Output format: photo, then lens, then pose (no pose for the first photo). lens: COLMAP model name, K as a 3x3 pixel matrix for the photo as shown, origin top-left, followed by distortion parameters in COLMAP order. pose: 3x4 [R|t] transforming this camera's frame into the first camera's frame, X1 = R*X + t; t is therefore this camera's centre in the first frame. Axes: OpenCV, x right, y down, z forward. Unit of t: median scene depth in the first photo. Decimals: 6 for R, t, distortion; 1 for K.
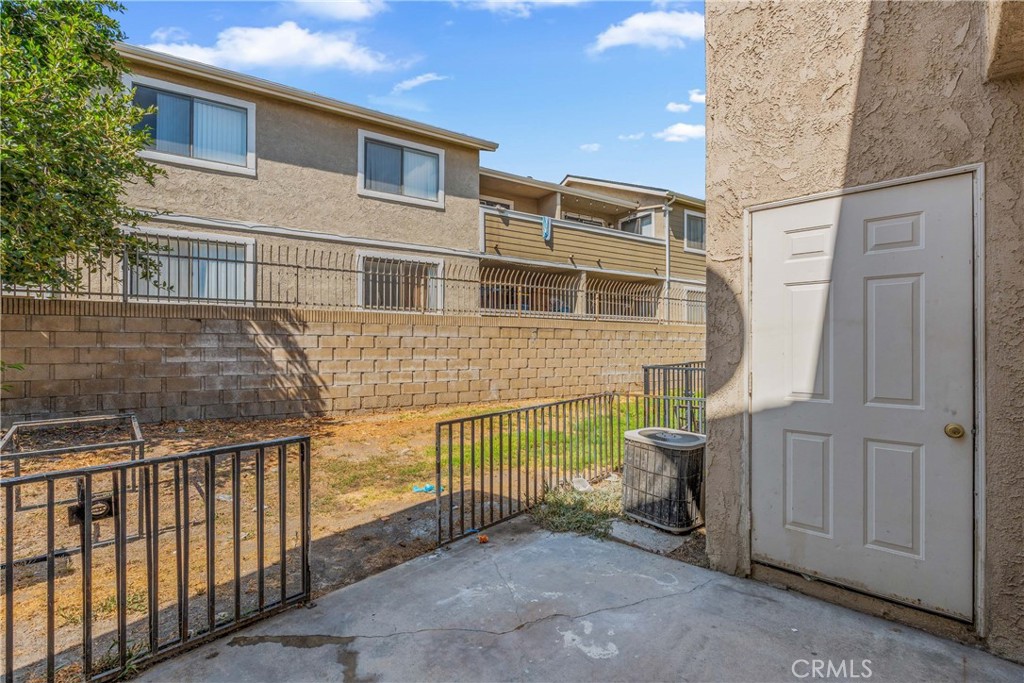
lens RADIAL K [[449.8, 0, 509.1], [0, 449.8, 347.1], [0, 0, 1]] dist [-0.000503, -0.000781]
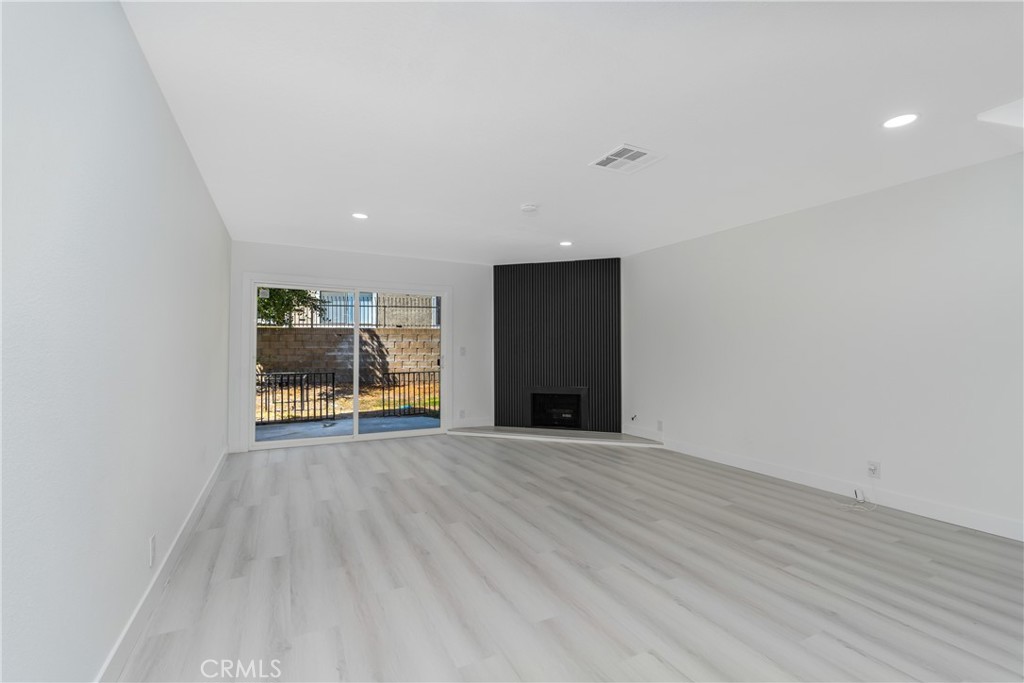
lens RADIAL K [[449.8, 0, 503.7], [0, 449.8, 354.7], [0, 0, 1]] dist [-0.000503, -0.000781]
pose [[0.932671, 0.002137, -0.360722, 0.798194], [0.001754, 0.999944, 0.010456, 0.011532], [0.360724, -0.010385, 0.932615, -0.703221]]
